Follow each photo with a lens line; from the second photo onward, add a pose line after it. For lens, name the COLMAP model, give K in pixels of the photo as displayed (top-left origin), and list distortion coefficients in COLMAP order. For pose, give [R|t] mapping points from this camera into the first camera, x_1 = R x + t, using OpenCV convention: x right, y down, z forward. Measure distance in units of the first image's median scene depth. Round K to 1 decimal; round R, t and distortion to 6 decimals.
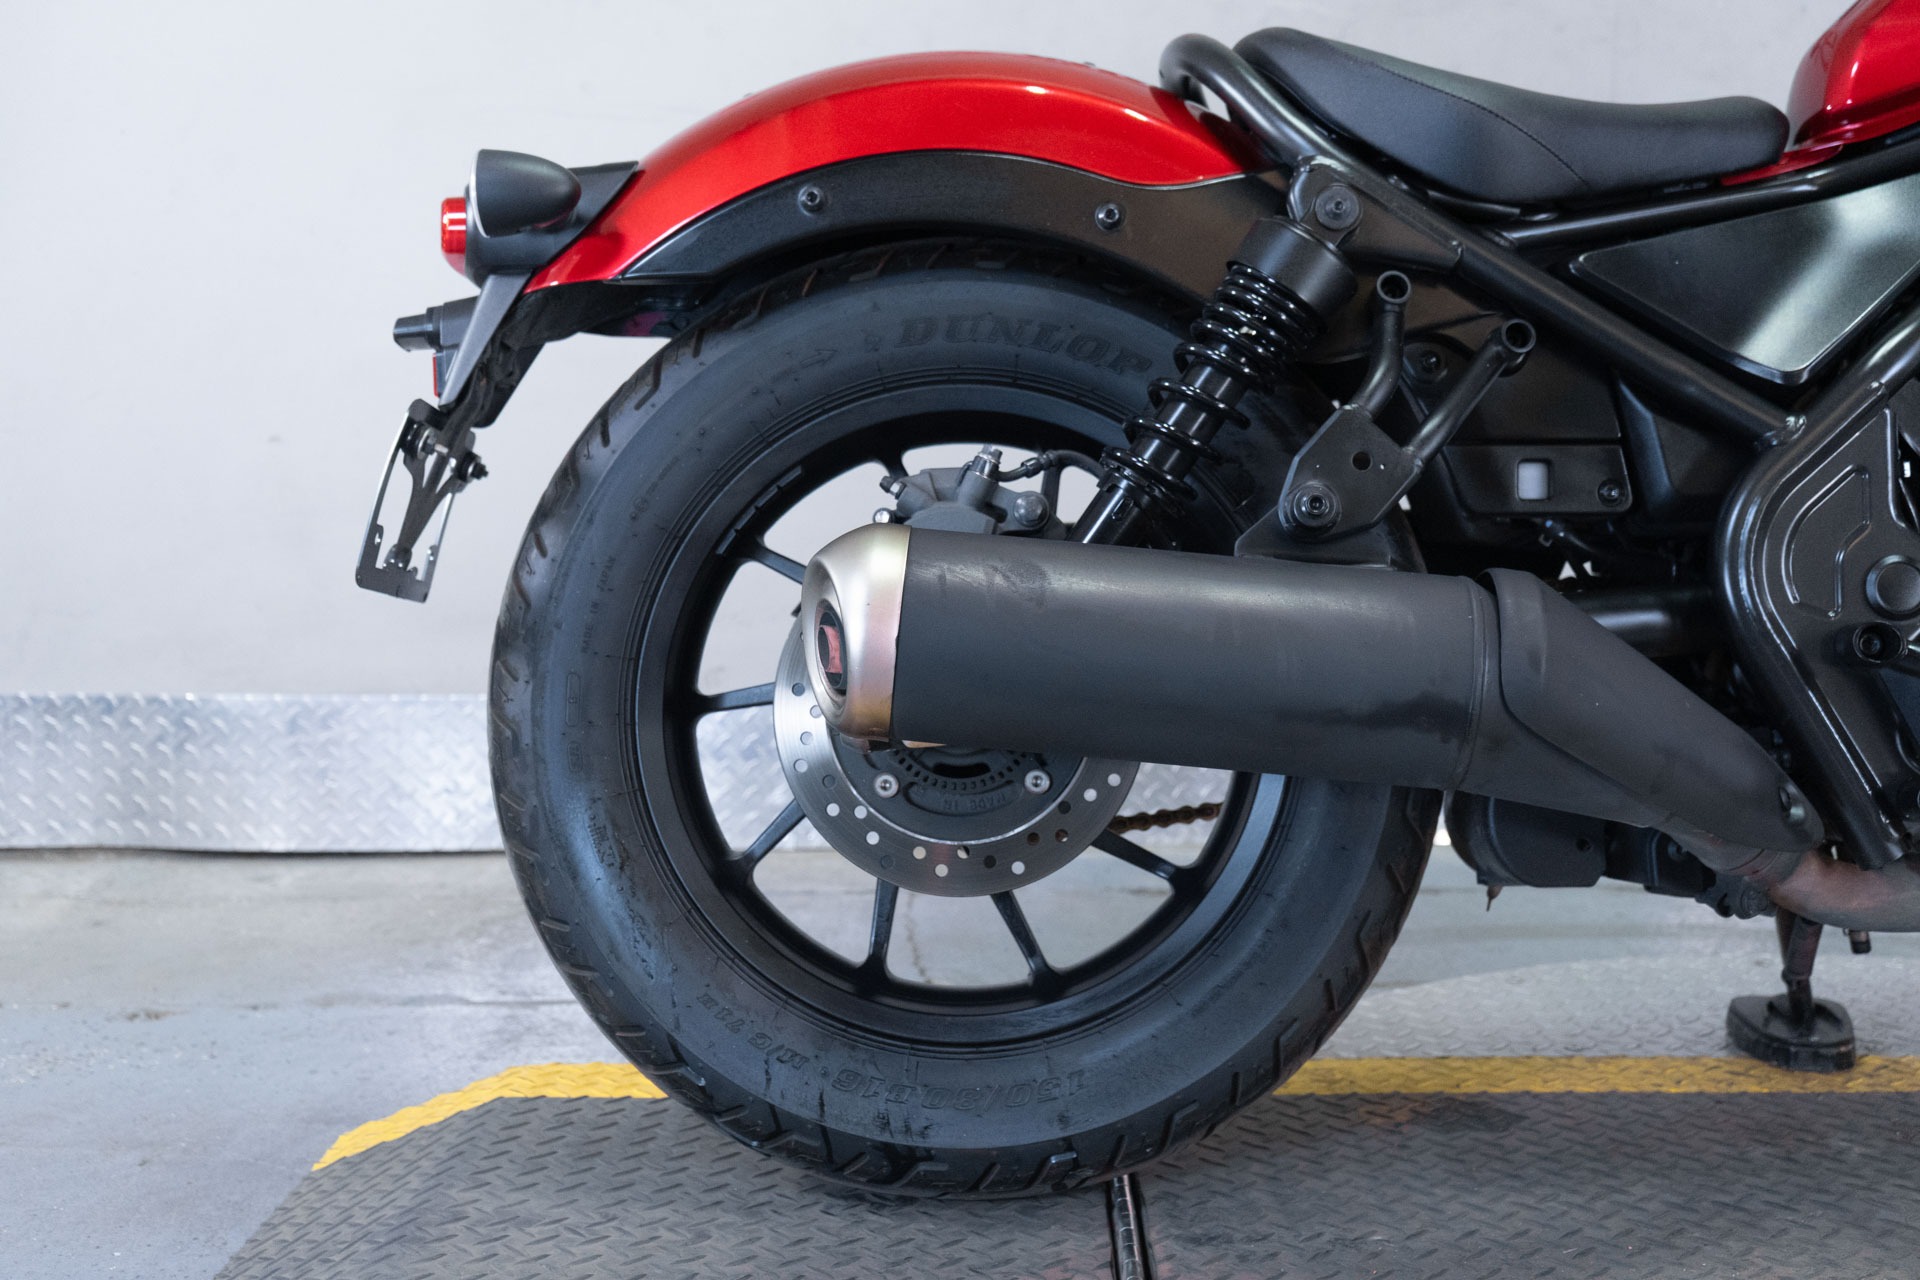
lens RADIAL K [[2278.4, 0, 960.0], [0, 2278.4, 640.0], [0, 0, 1]] dist [0.006132, 0.041806]
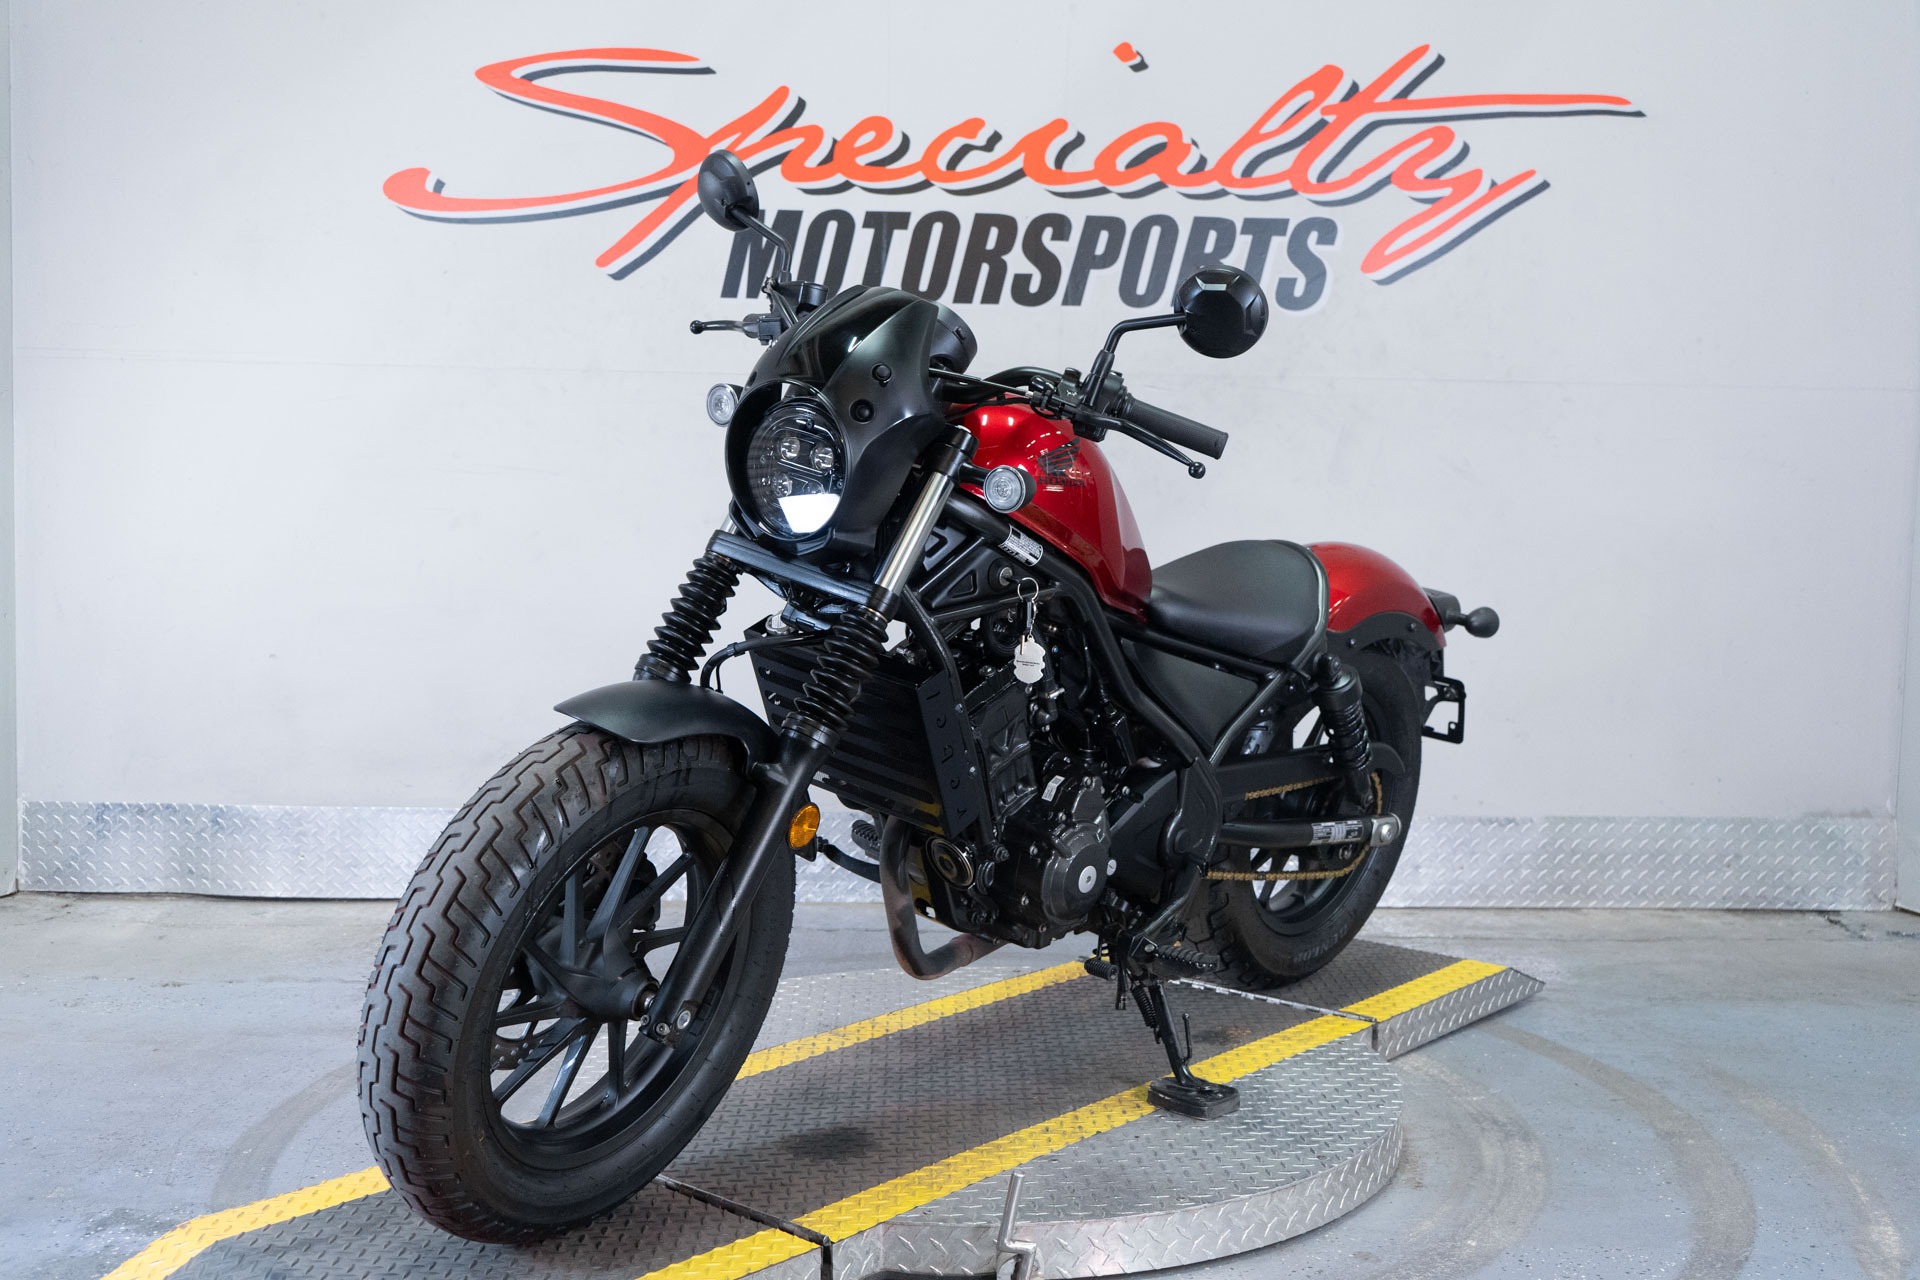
lens RADIAL K [[2042.9, 0, 960.0], [0, 2042.9, 640.0], [0, 0, 1]] dist [-0.001390, 0.024663]
pose [[0.999519, 0.012614, -0.028324, 0.258885], [-0.013552, 0.999358, -0.033169, -0.056028], [0.027887, 0.033537, 0.999048, -0.520562]]
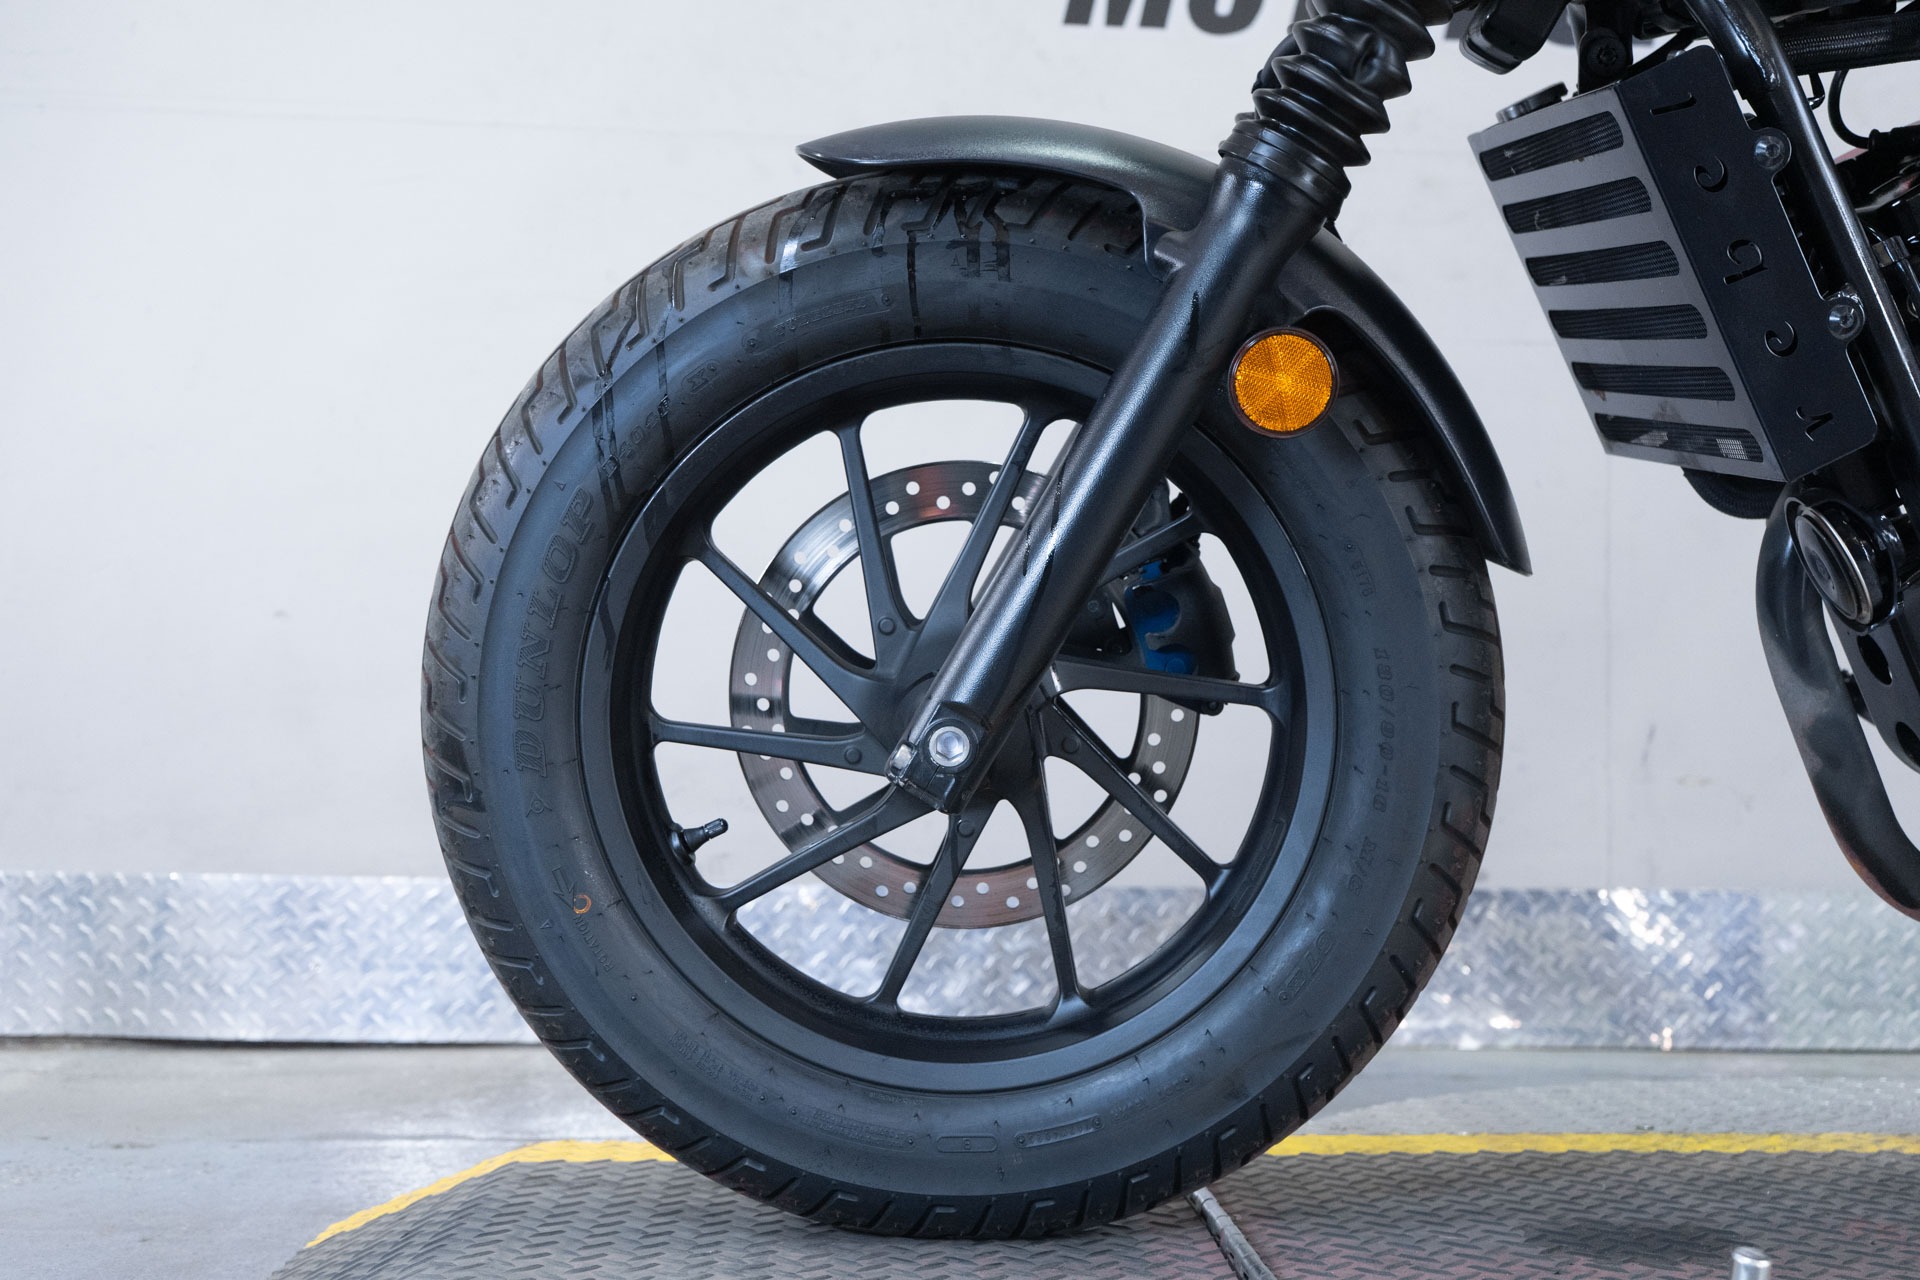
lens RADIAL K [[2278.4, 0, 960.0], [0, 2278.4, 640.0], [0, 0, 1]] dist [0.006132, 0.041806]
pose [[0.999397, 0.016129, 0.030740, -0.035406], [-0.010574, 0.984868, -0.172985, 0.090099], [-0.033065, 0.172556, 0.984445, 0.017575]]
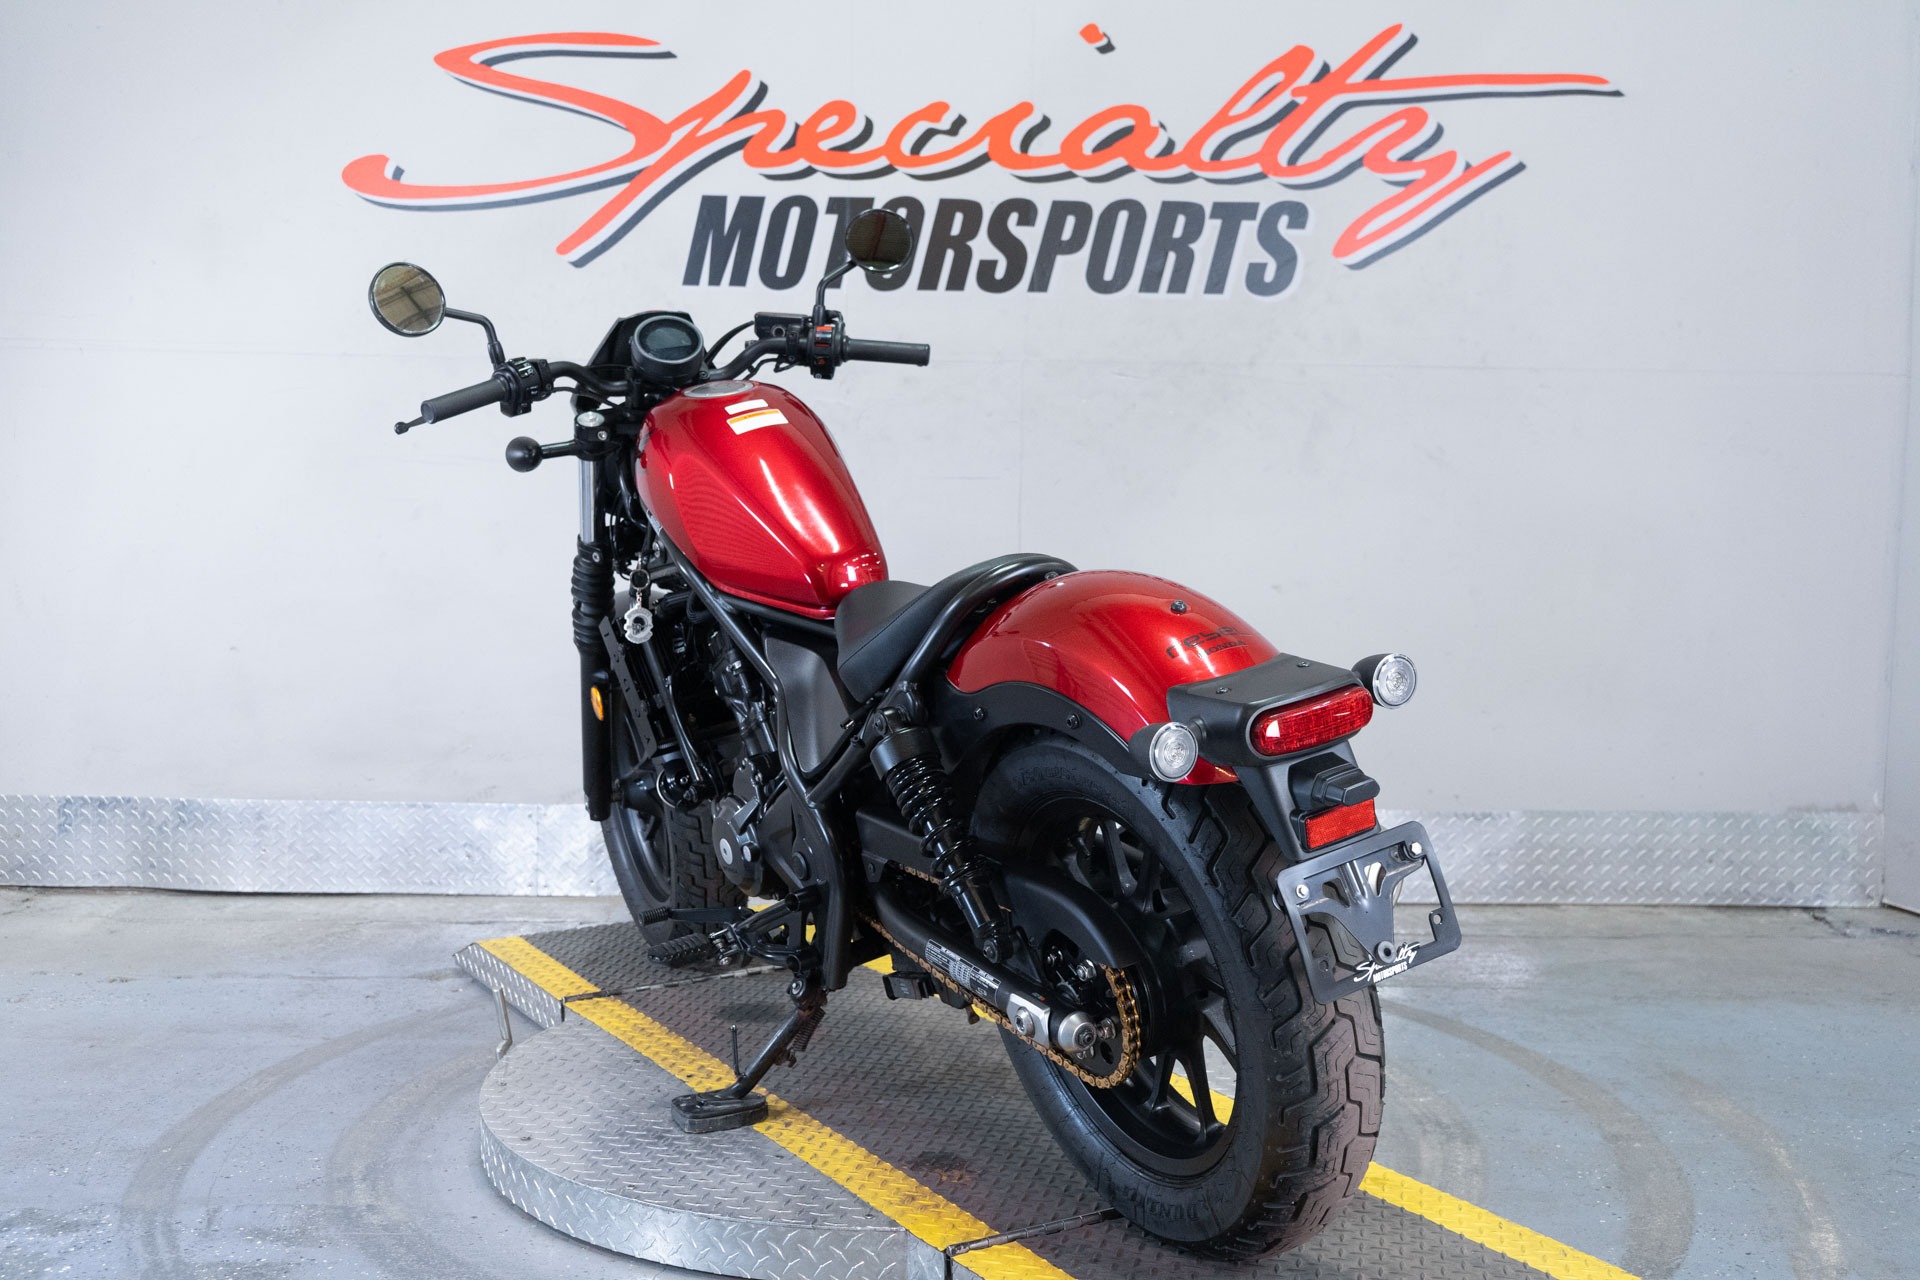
lens RADIAL K [[2054.7, 0, 960.4], [0, 2054.7, 637.3], [0, 0, 1]] dist [0.007824, 0.008212]
pose [[0.998896, 0.011683, -0.045500, 0.309653], [-0.013058, 0.999463, -0.030040, -0.057285], [0.045125, 0.030601, 0.998513, -0.506768]]
